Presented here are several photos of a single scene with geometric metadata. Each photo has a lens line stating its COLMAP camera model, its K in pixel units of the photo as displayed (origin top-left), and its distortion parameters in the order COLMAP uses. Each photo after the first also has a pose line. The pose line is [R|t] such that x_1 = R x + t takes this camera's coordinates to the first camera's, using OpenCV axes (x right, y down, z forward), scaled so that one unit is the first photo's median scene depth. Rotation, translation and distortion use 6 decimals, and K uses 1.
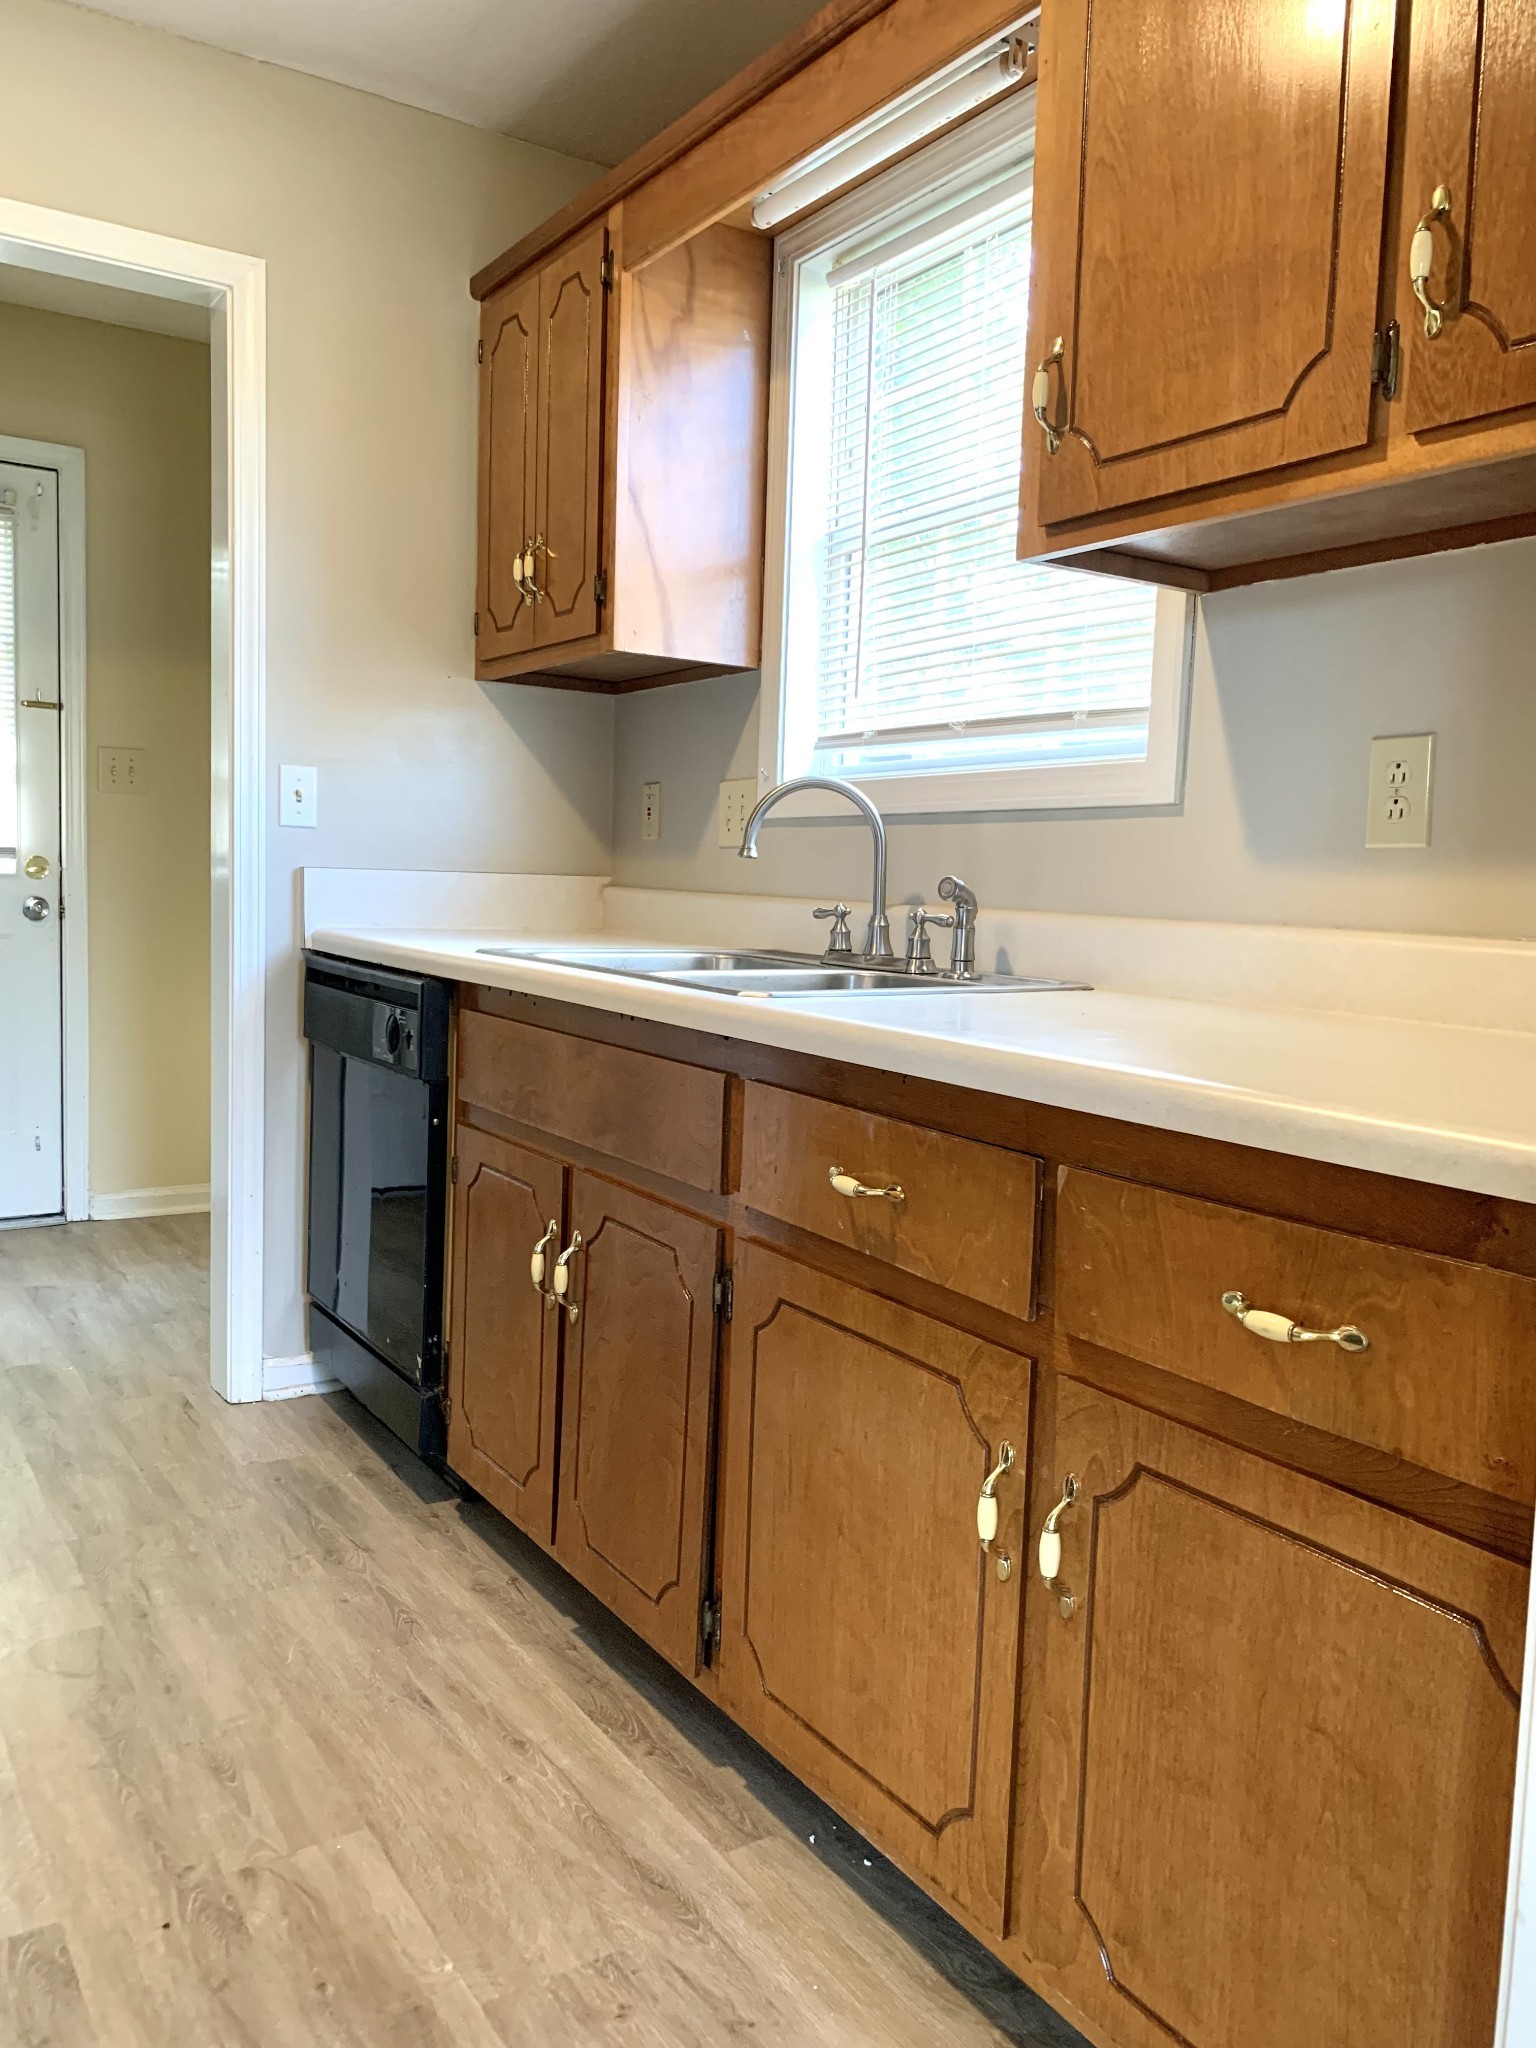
lens RADIAL K [[1582.1, 0, 766.8], [0, 1582.1, 1022.6], [0, 0, 1]] dist [0.043680, 0.001857]
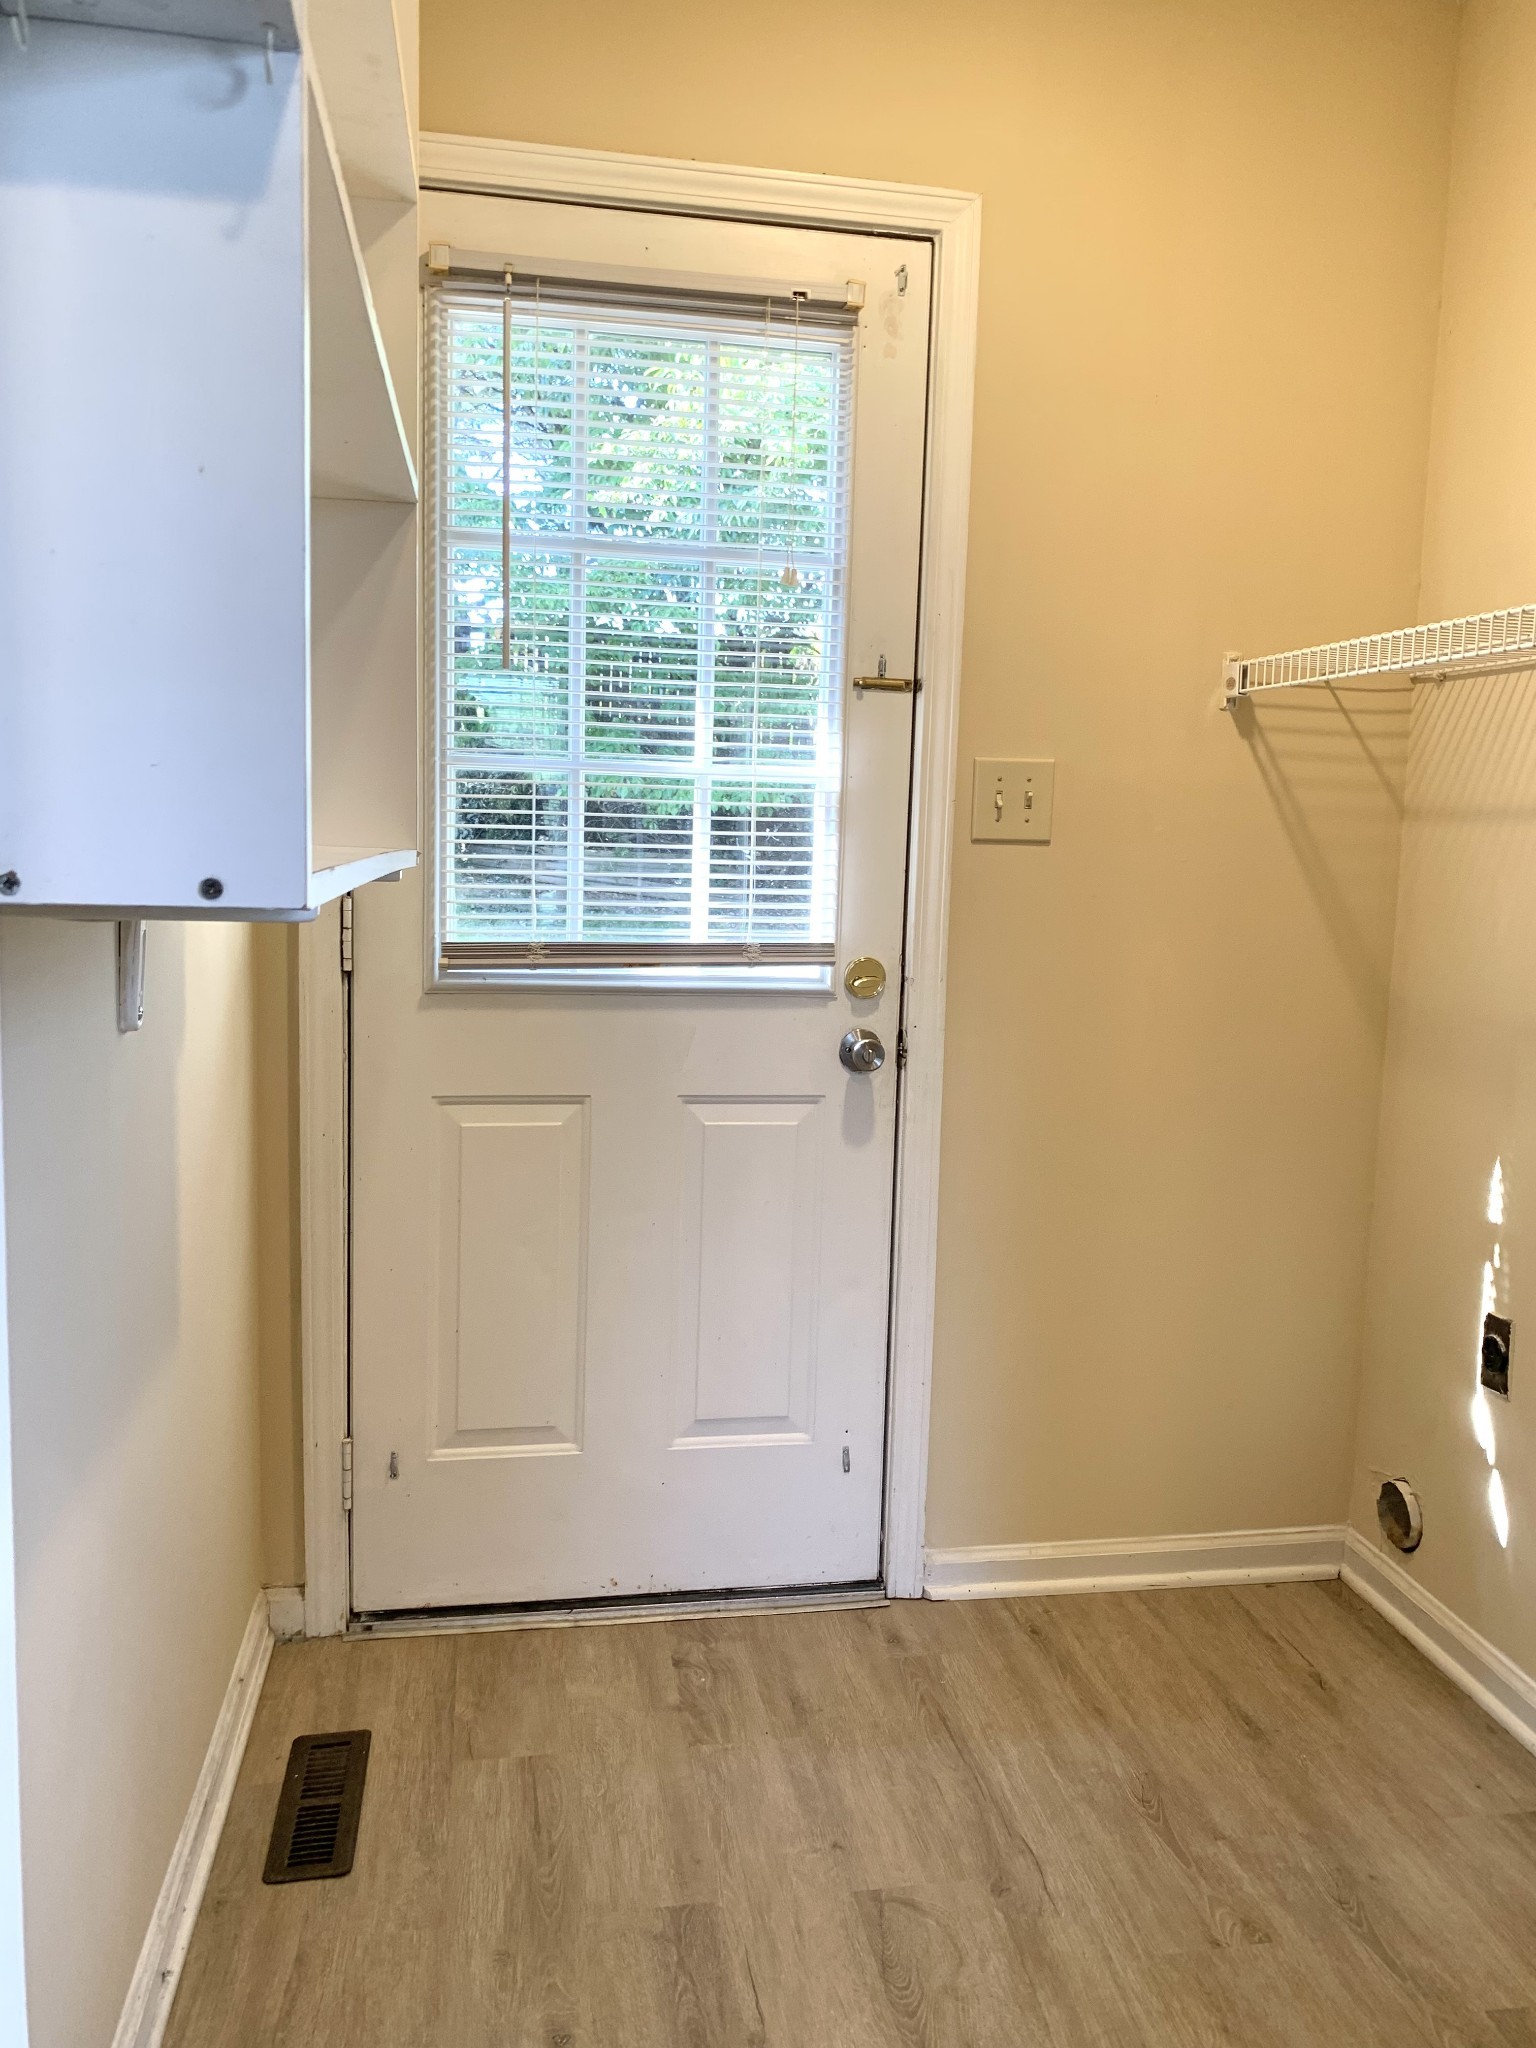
lens RADIAL K [[1582.1, 0, 766.8], [0, 1582.1, 1022.6], [0, 0, 1]] dist [0.043680, 0.001857]
pose [[0.918070, 0.041646, -0.394225, -0.269757], [-0.034358, 0.999083, 0.025531, -0.094412], [0.394927, -0.009894, 0.918659, 0.477788]]
